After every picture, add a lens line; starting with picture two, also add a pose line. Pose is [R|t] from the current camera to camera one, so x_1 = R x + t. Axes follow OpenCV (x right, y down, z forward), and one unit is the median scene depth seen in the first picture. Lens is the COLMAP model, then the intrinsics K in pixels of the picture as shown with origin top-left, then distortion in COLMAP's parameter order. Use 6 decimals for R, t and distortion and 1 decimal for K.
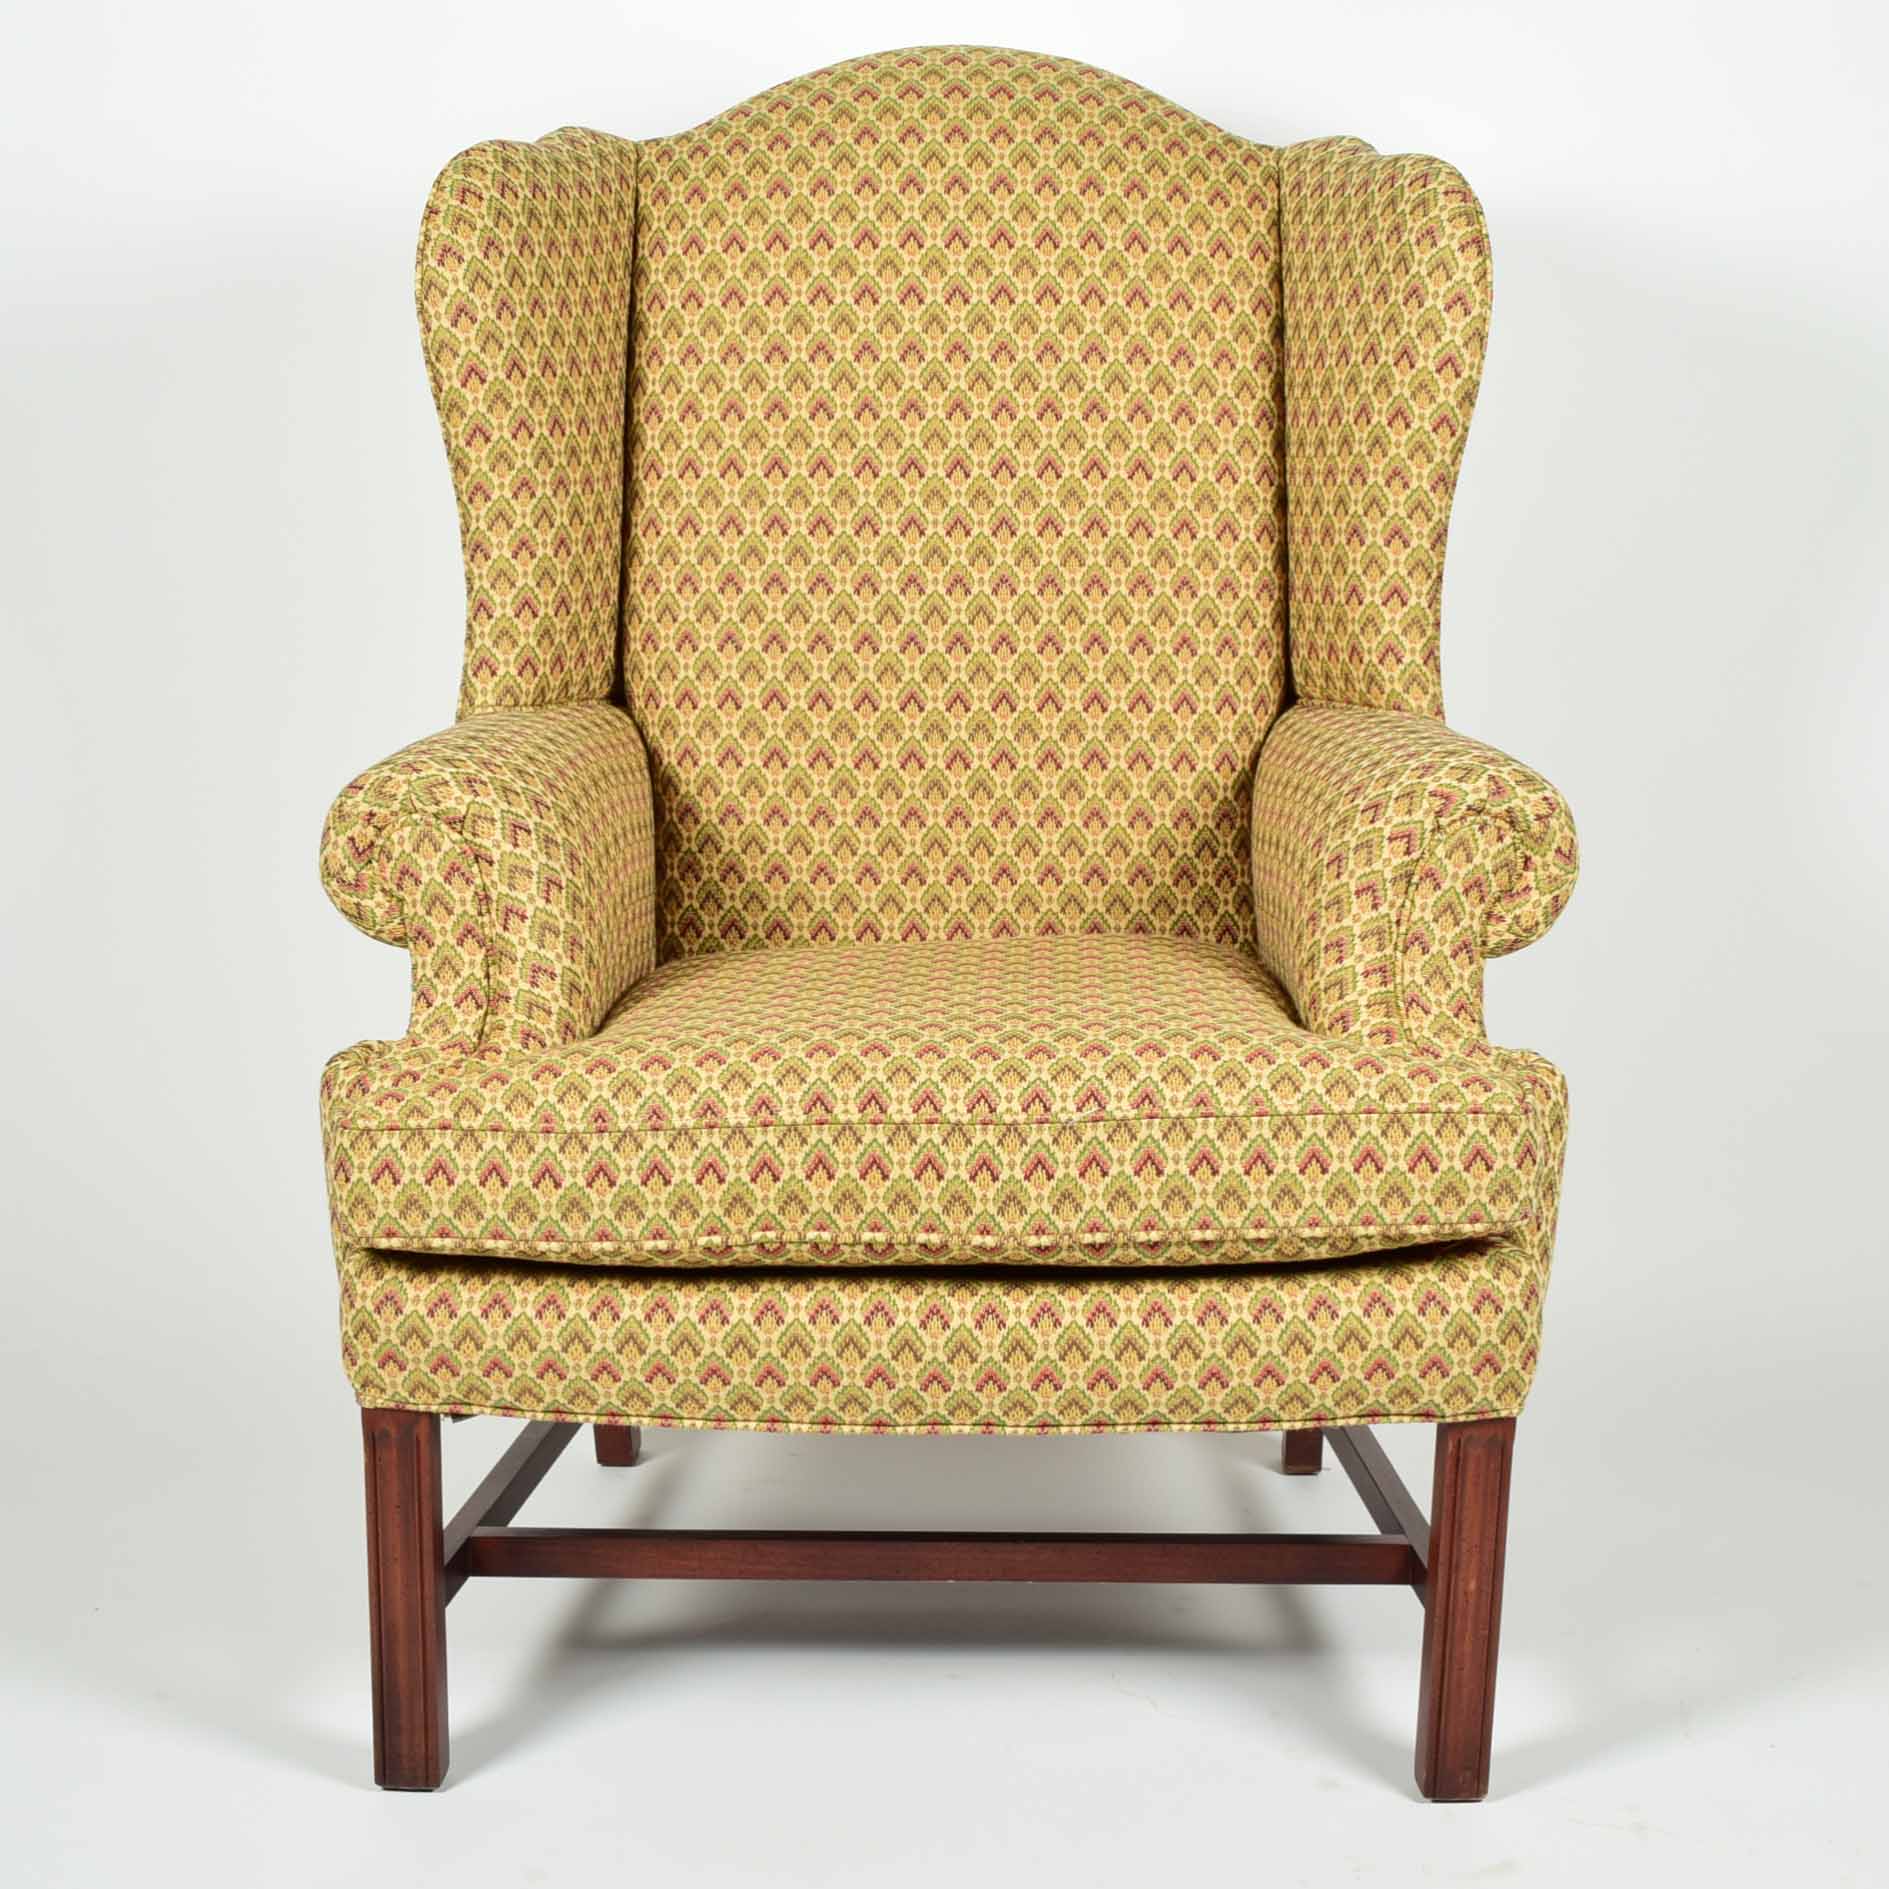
lens RADIAL K [[3098.7, 0, 932.9], [0, 3098.7, 945.2], [0, 0, 1]] dist [-0.022795, 0.000000]
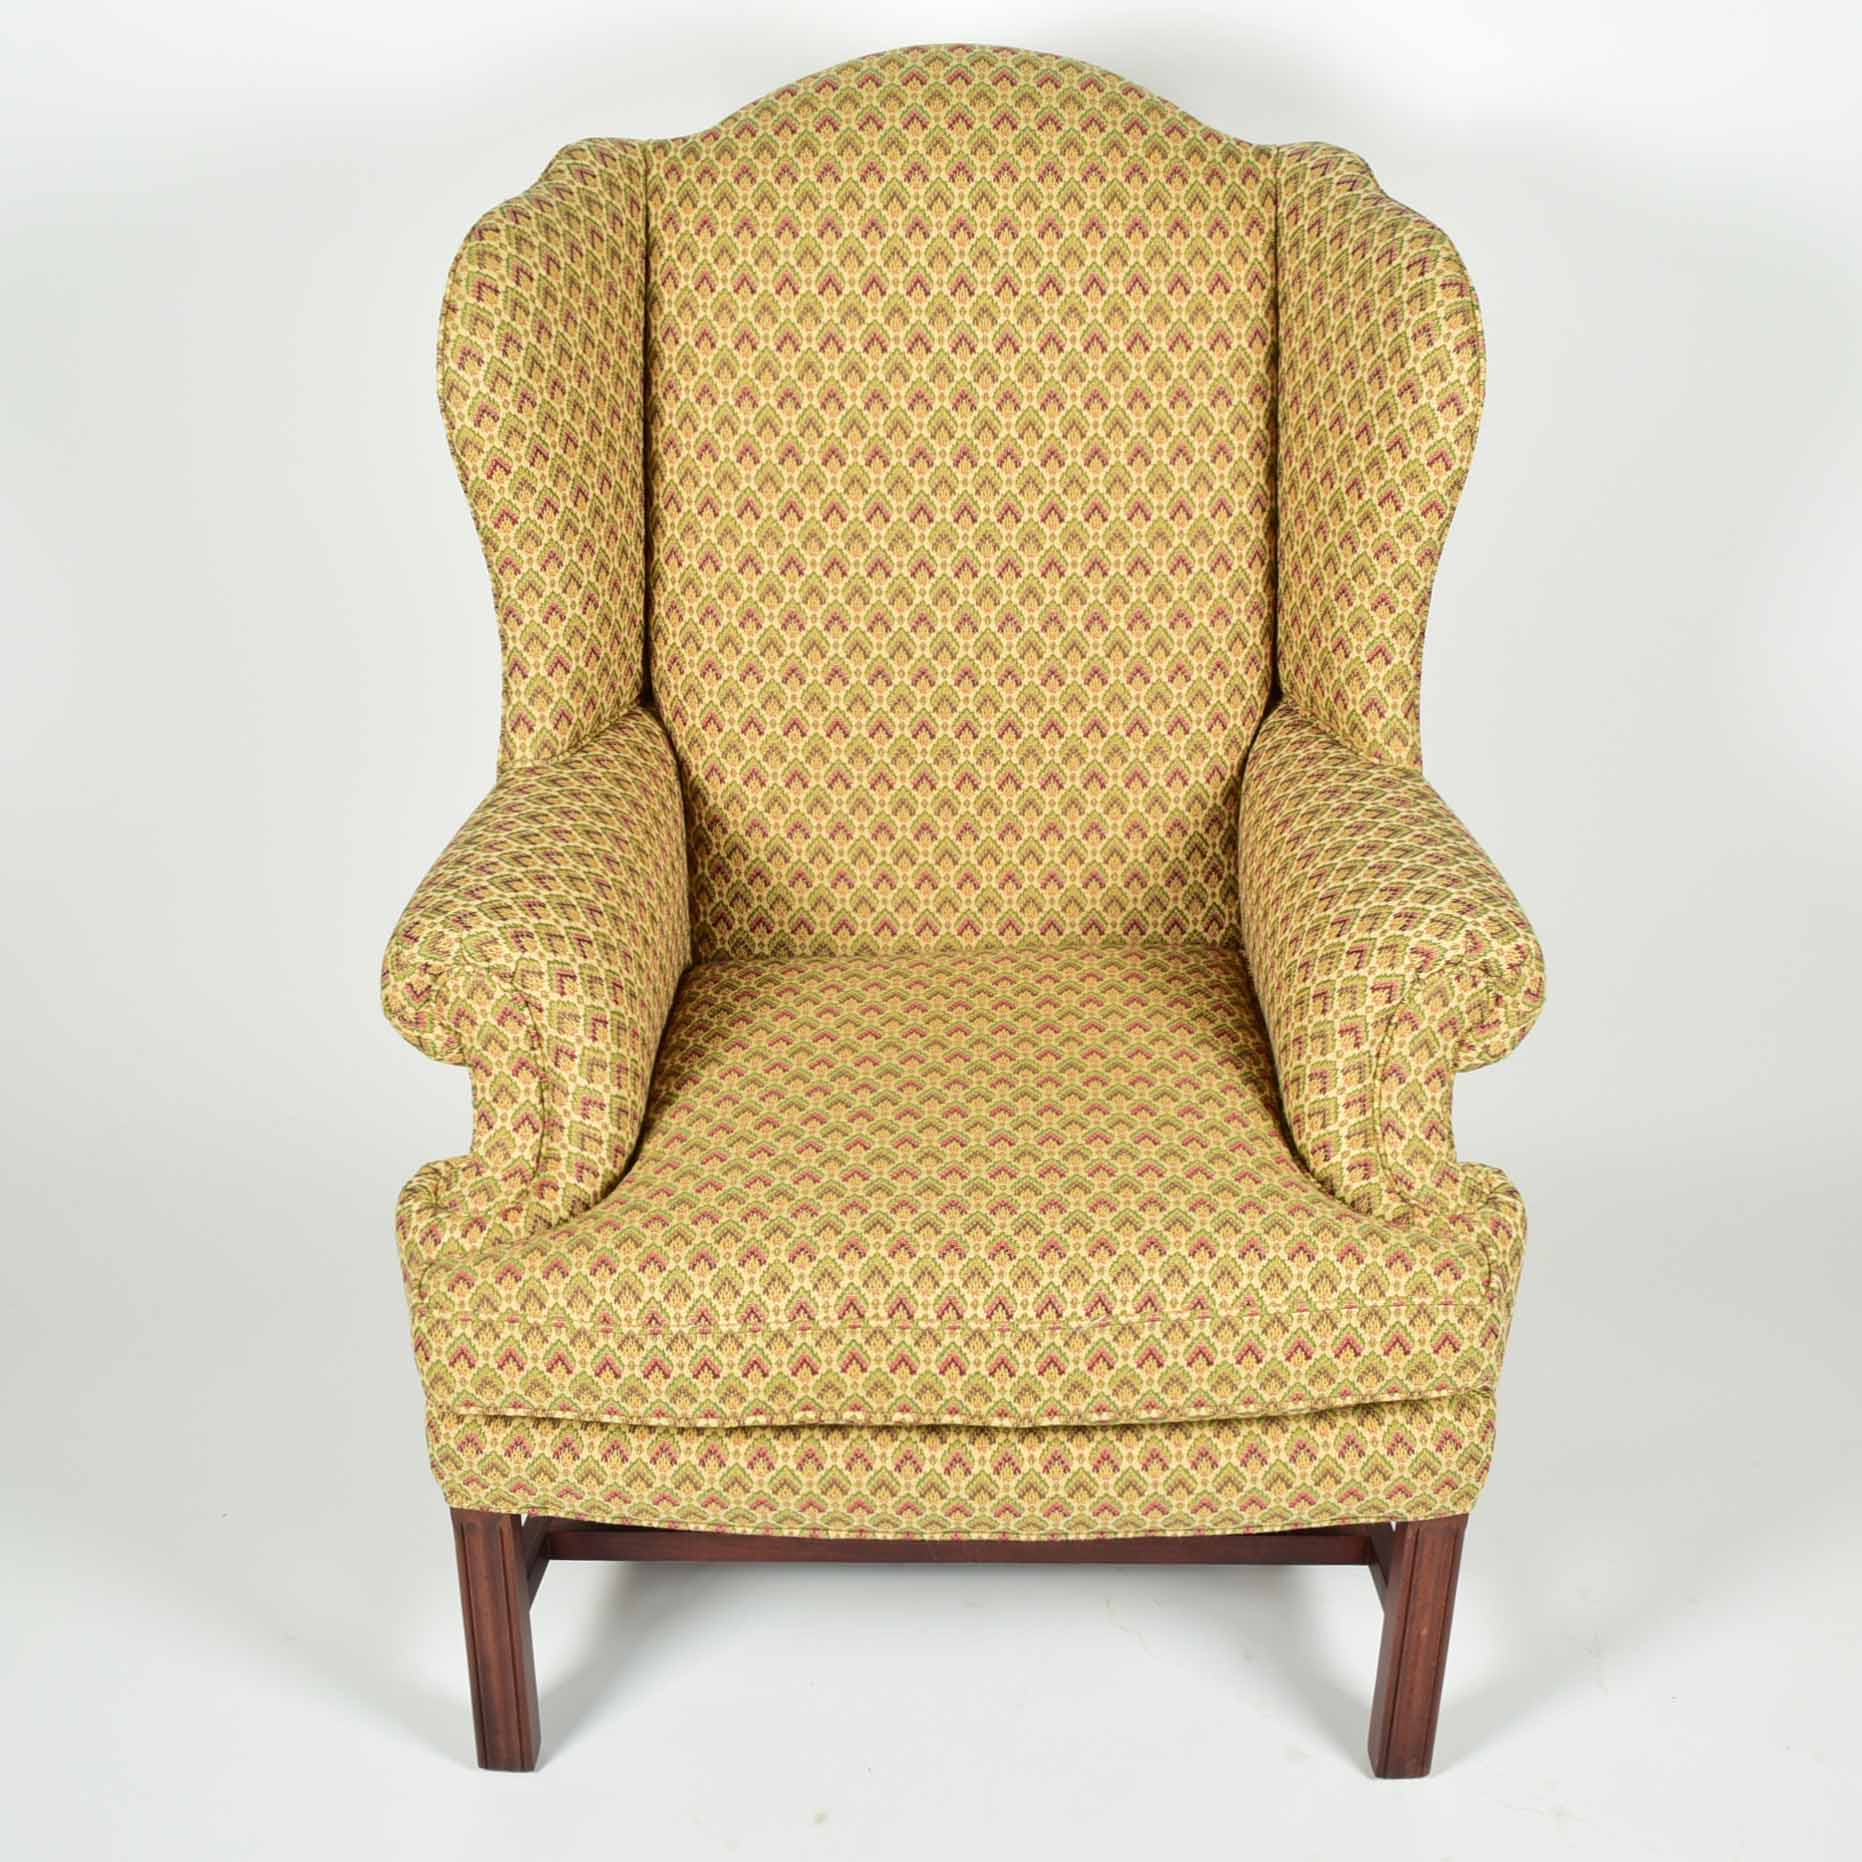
lens RADIAL K [[2719.8, 0, 944.6], [0, 2719.8, 930.4], [0, 0, 1]] dist [-0.020841, 0.000000]
pose [[0.999906, -0.011171, 0.007962, -0.008015], [0.008762, 0.966672, 0.255870, -0.261900], [-0.010555, -0.255776, 0.966679, 0.079317]]
